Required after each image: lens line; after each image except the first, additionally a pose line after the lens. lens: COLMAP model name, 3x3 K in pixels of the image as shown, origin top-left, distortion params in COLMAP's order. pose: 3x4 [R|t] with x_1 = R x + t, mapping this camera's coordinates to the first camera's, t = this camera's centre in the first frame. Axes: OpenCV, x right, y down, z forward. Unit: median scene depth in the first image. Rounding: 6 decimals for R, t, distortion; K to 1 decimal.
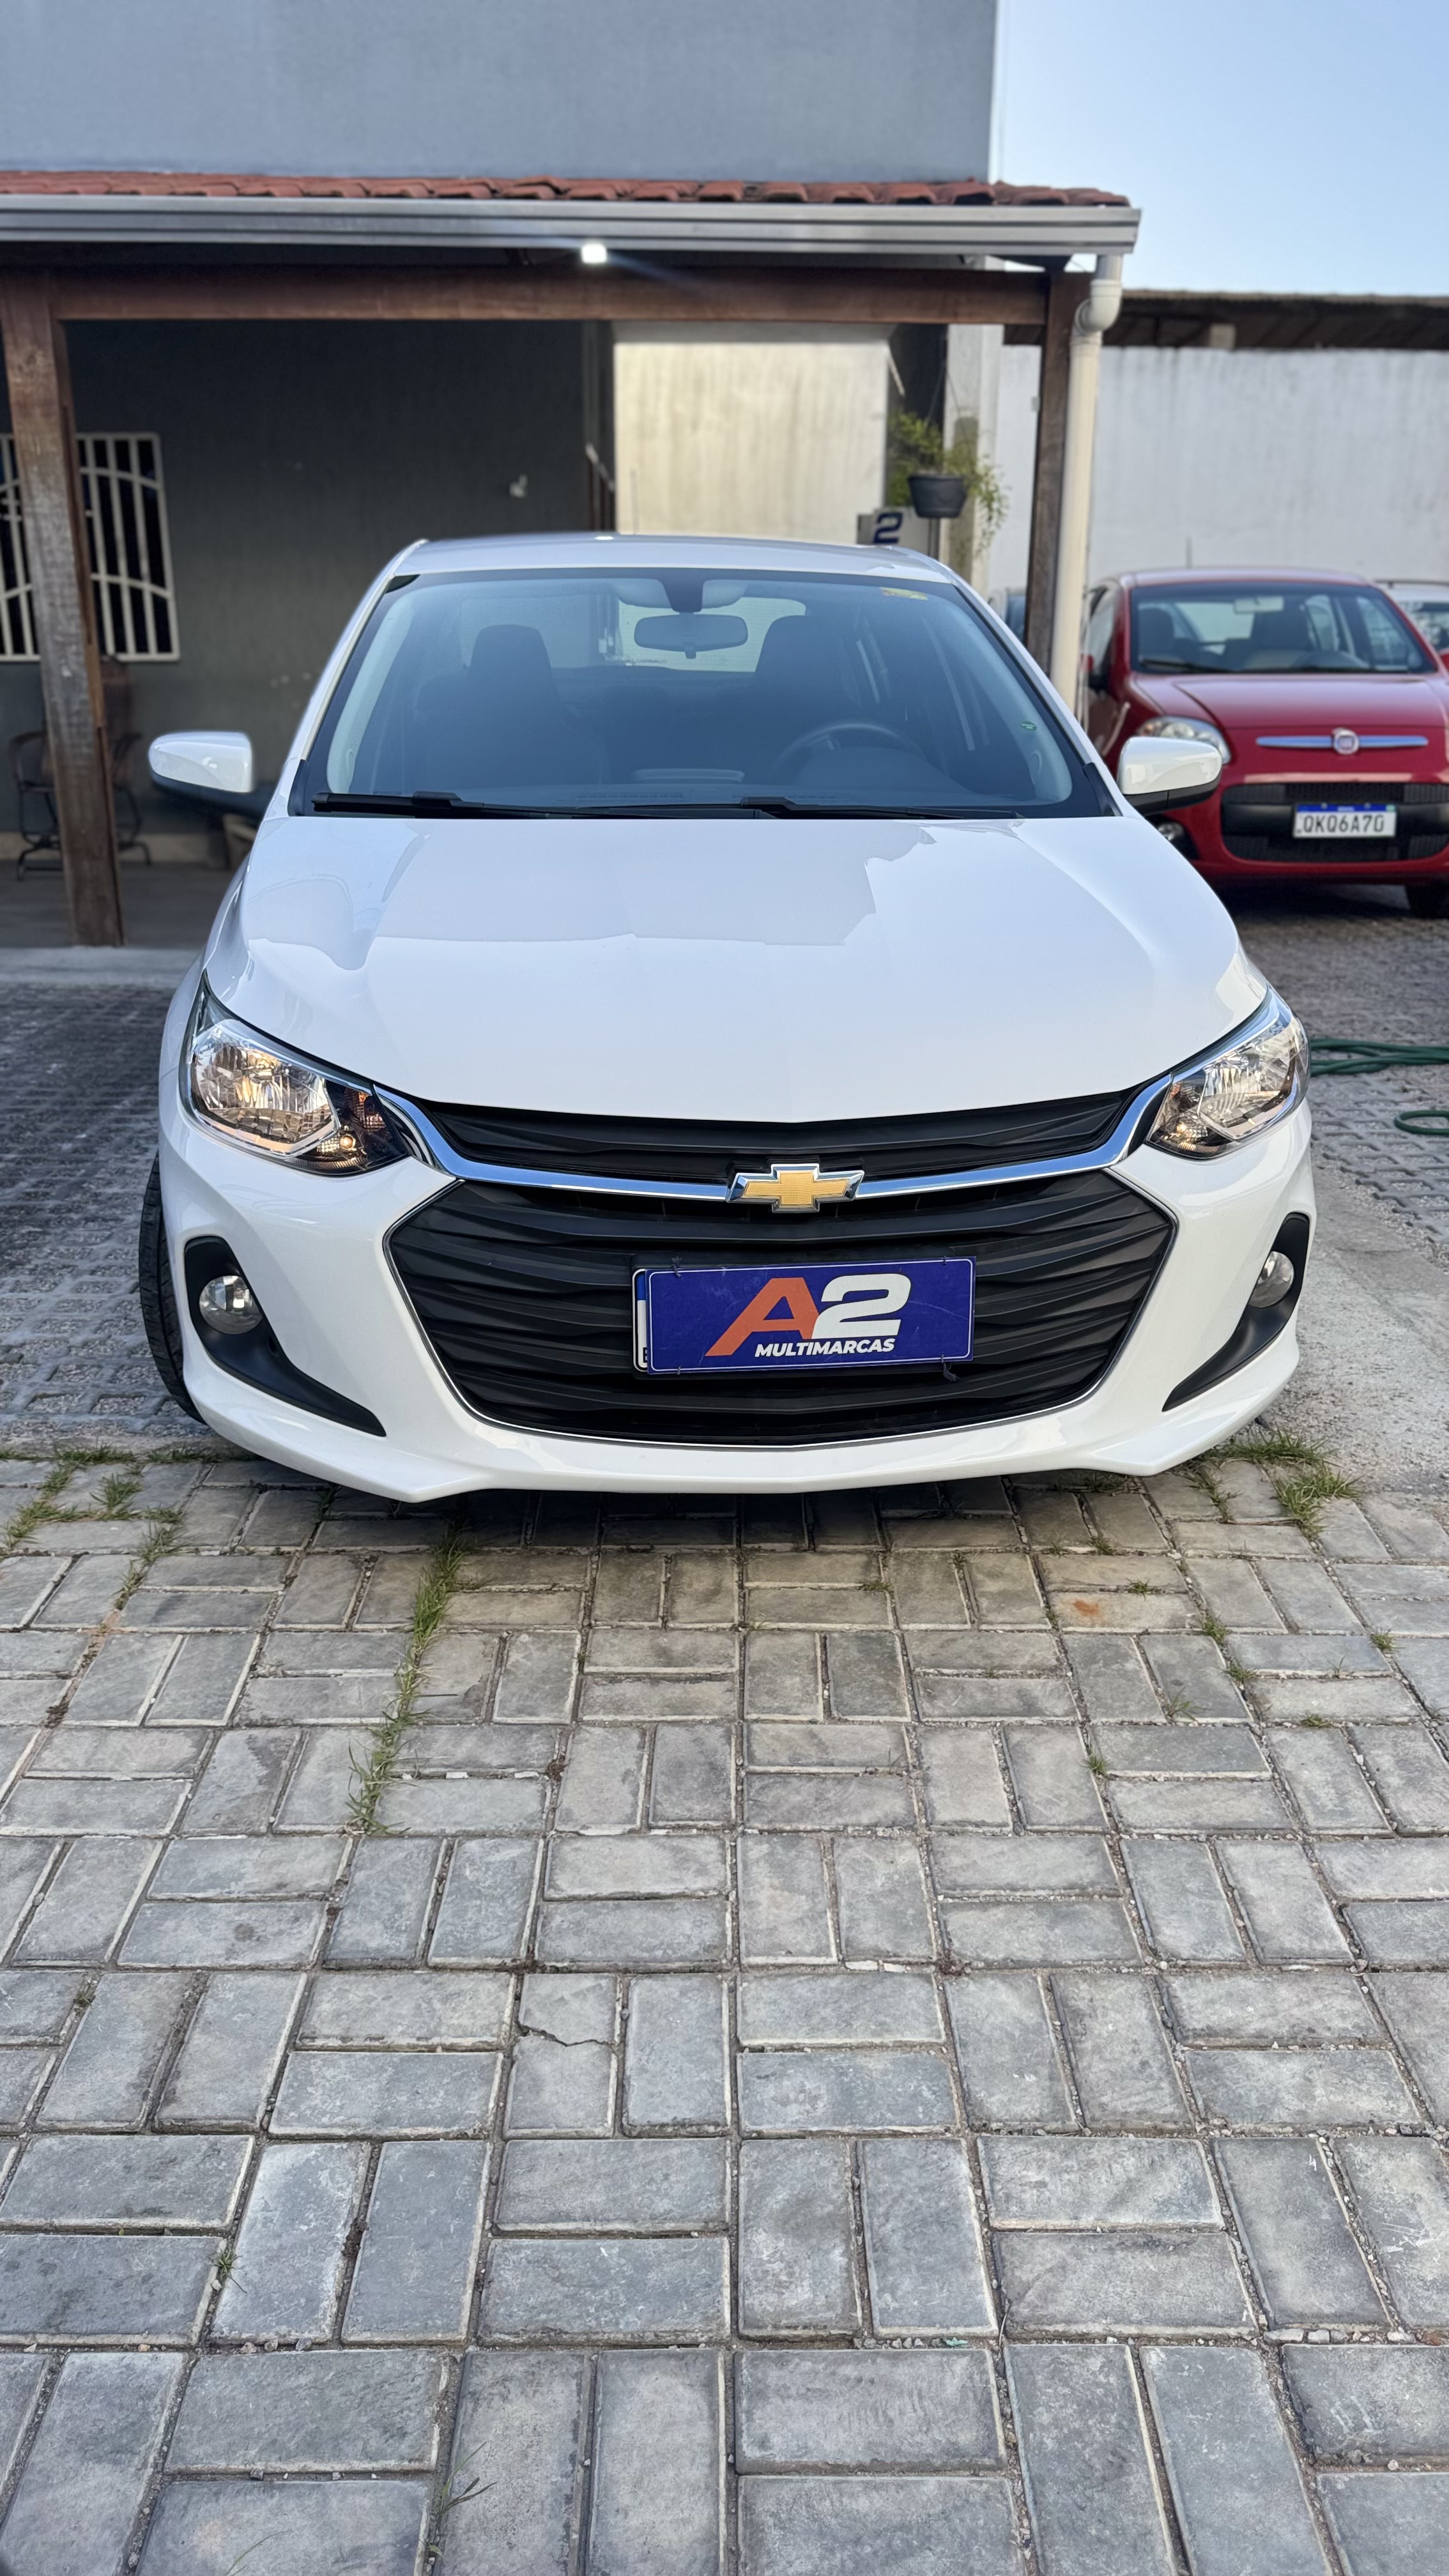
lens RADIAL K [[1888.7, 0, 584.4], [0, 1888.7, 1319.0], [0, 0, 1]] dist [0.070788, -0.120502]
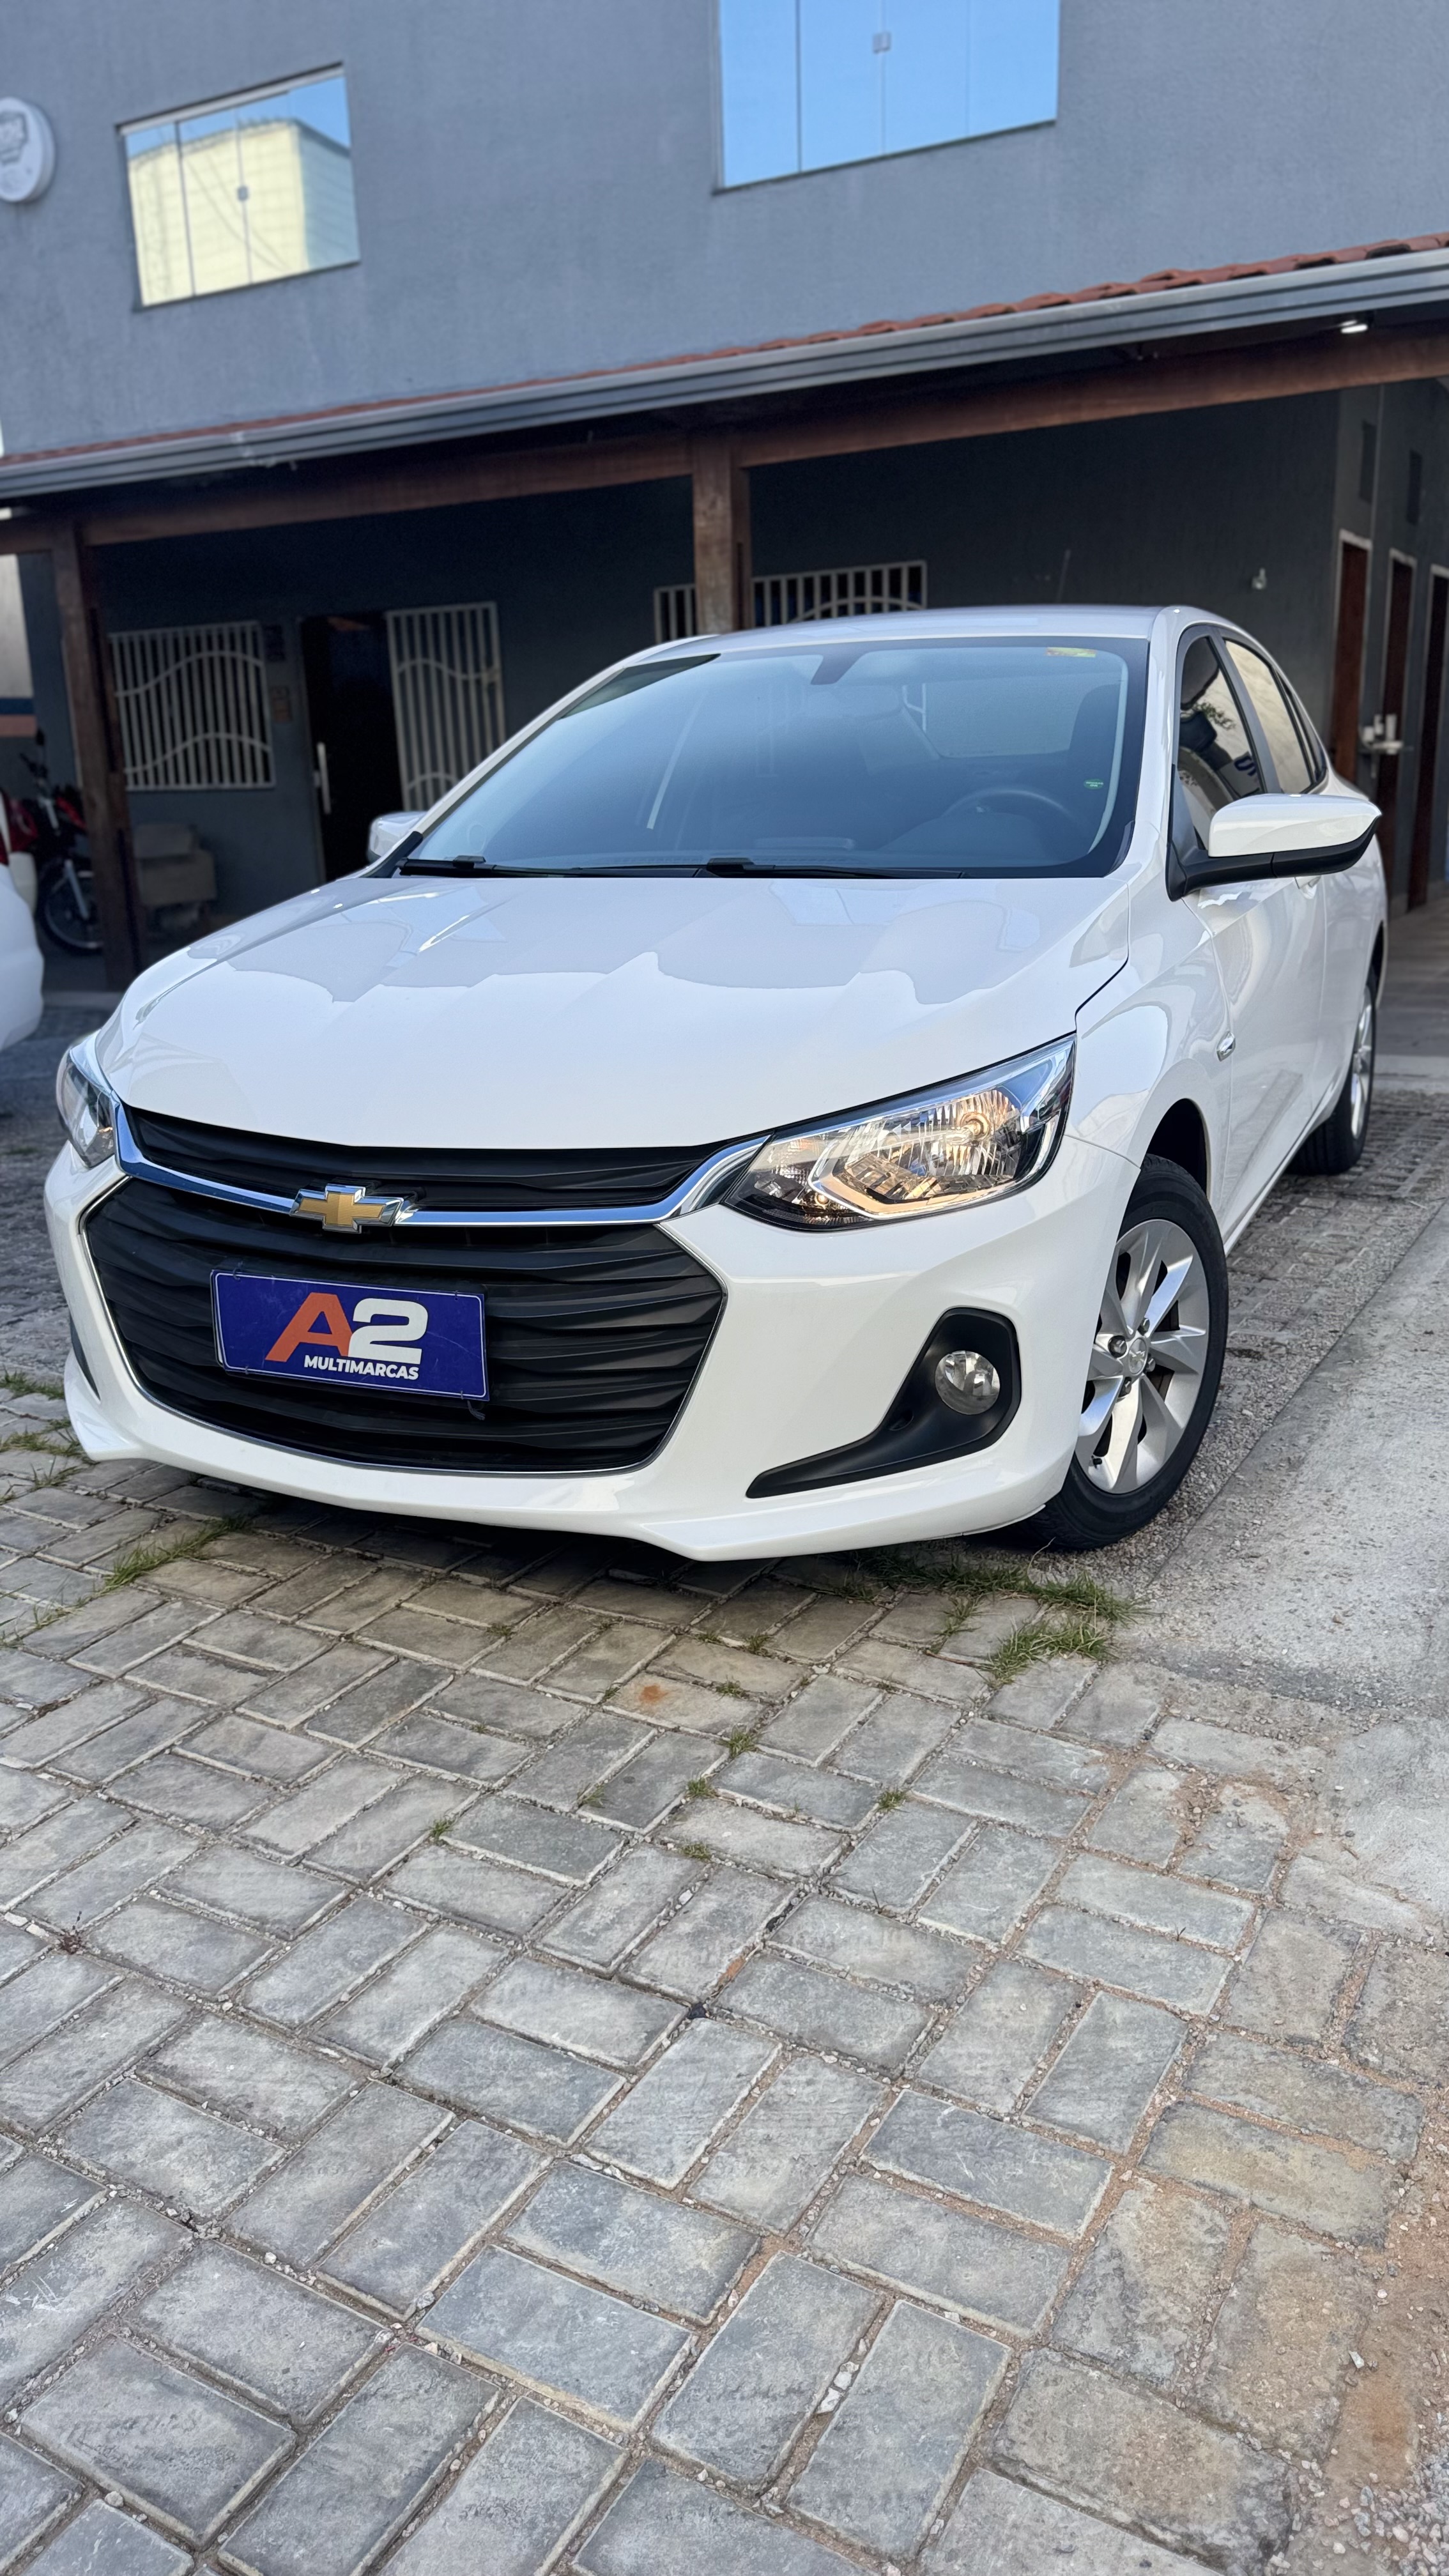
lens RADIAL K [[1858.1, 0, 724.5], [0, 1858.1, 1288.0], [0, 0, 1]] dist [0.114284, -0.266940]
pose [[0.855459, 0.107308, -0.506630, 0.793741], [-0.143263, 0.989154, -0.032393, -0.022463], [0.497659, 0.100292, 0.861555, 0.219577]]
